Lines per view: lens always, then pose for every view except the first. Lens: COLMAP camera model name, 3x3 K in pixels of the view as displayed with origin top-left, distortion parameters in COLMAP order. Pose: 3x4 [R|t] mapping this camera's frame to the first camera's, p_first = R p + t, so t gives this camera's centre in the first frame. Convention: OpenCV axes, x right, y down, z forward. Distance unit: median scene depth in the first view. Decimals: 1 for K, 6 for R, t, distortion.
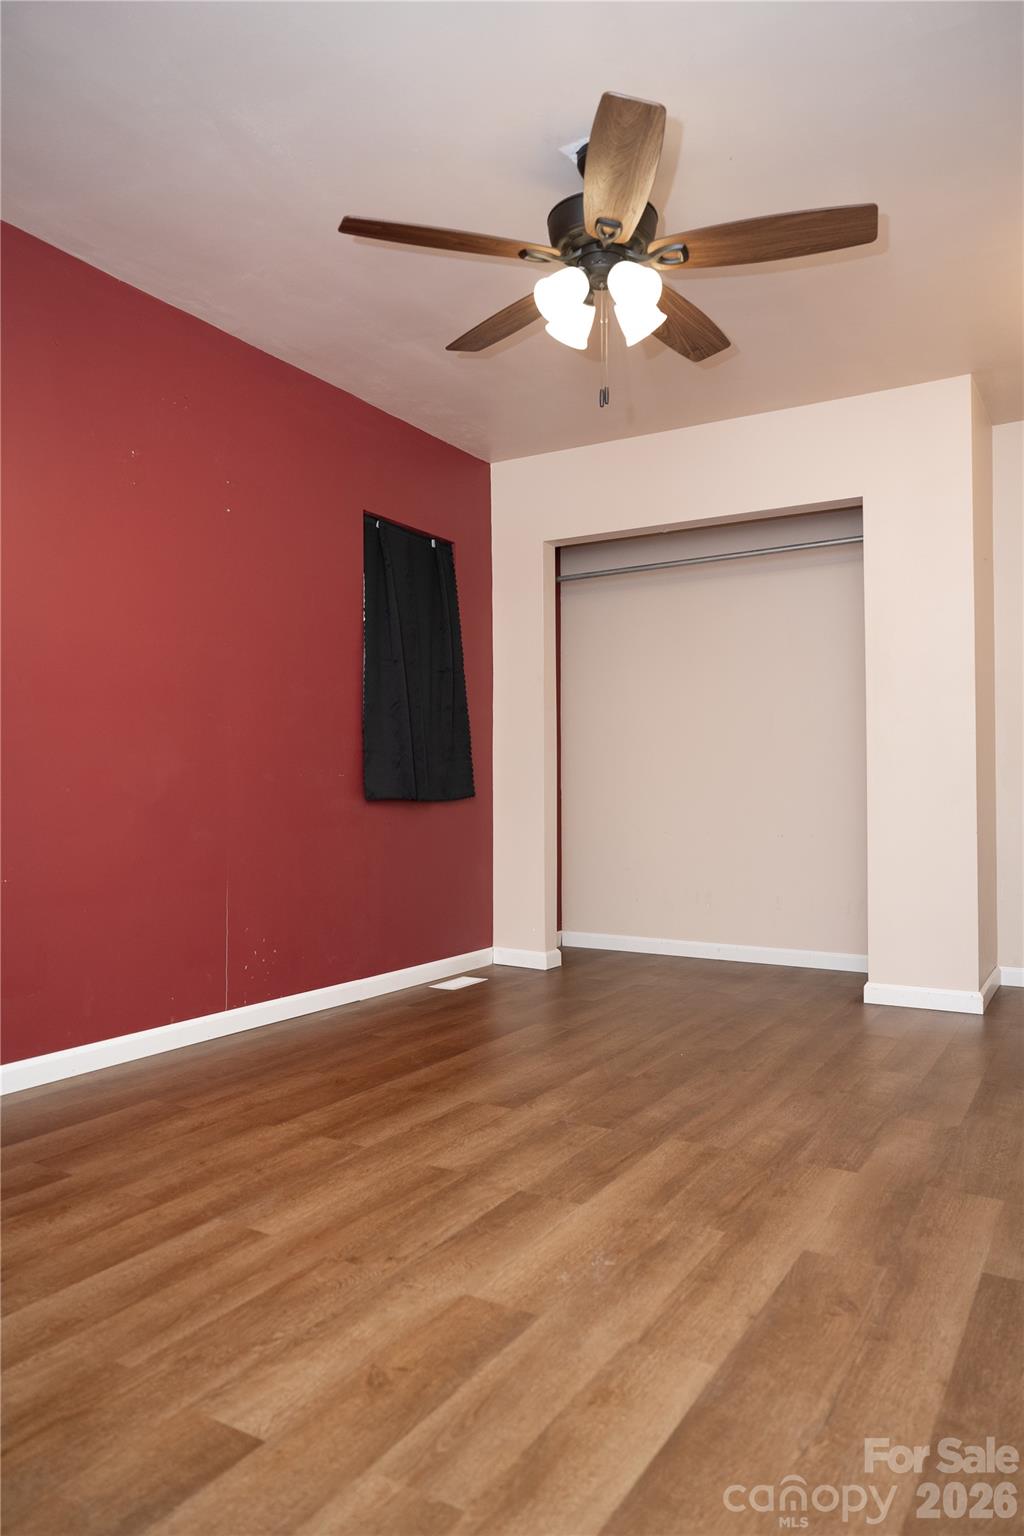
lens RADIAL K [[1050.1, 0, 507.1], [0, 1050.1, 763.0], [0, 0, 1]] dist [-0.003501, 0.000069]
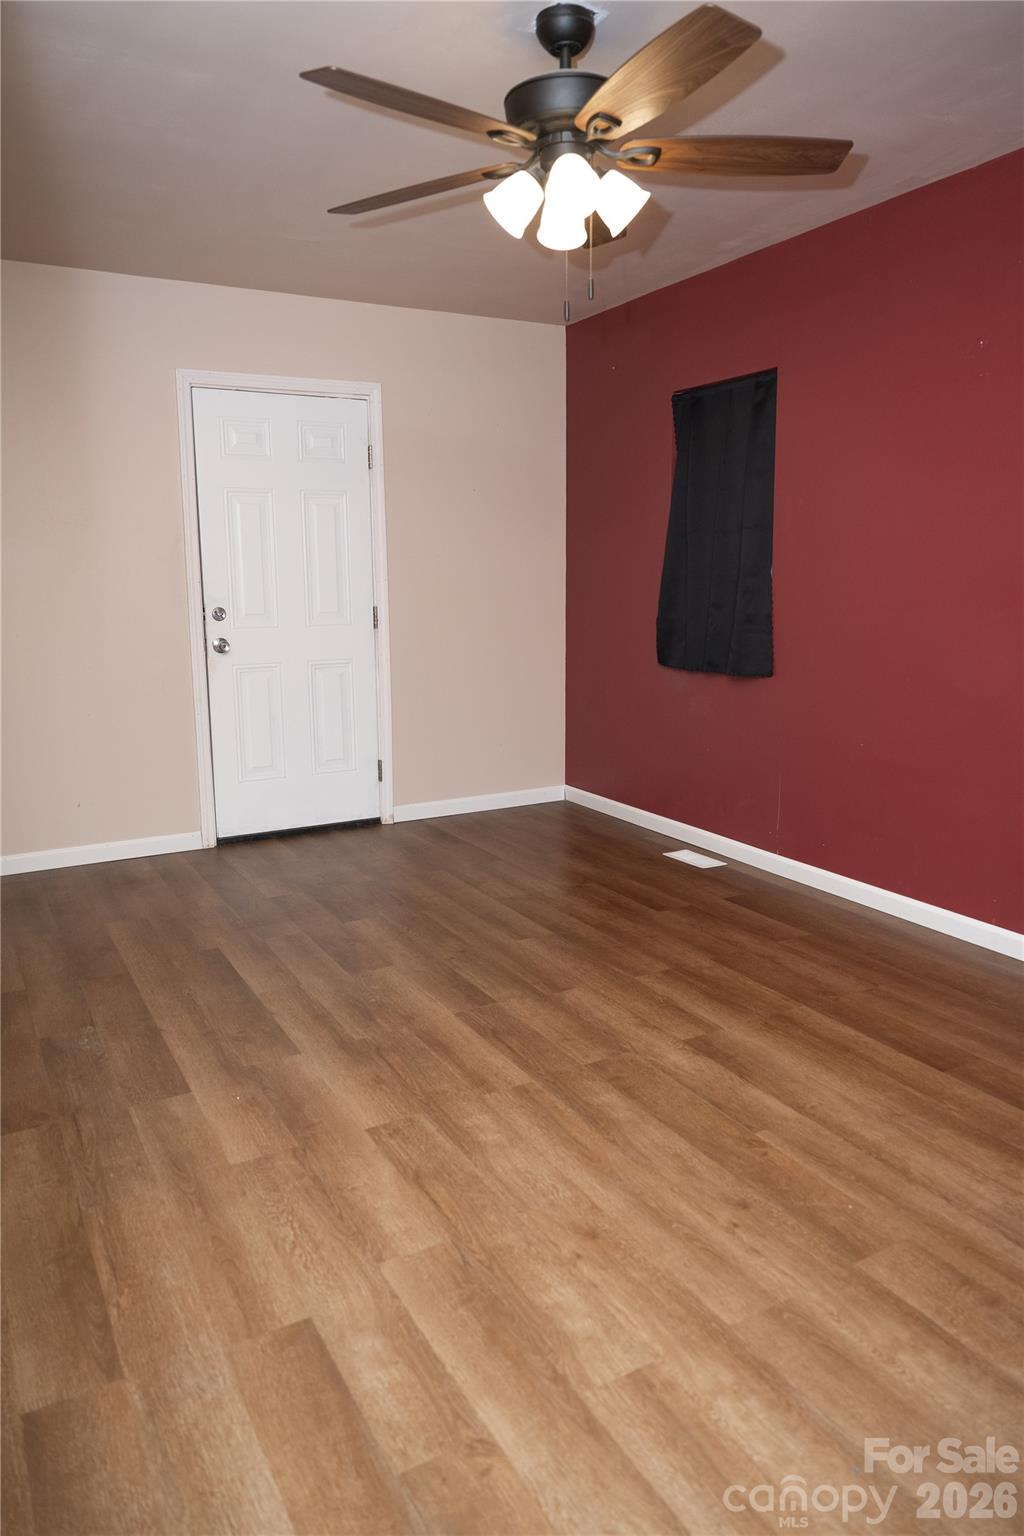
lens RADIAL K [[1050.1, 0, 507.1], [0, 1050.1, 763.0], [0, 0, 1]] dist [-0.003501, 0.000069]
pose [[-0.507970, 0.160121, -0.846361, 1.011227], [0.034586, 0.985570, 0.165700, -0.113045], [0.860680, 0.054898, -0.506178, 1.533782]]
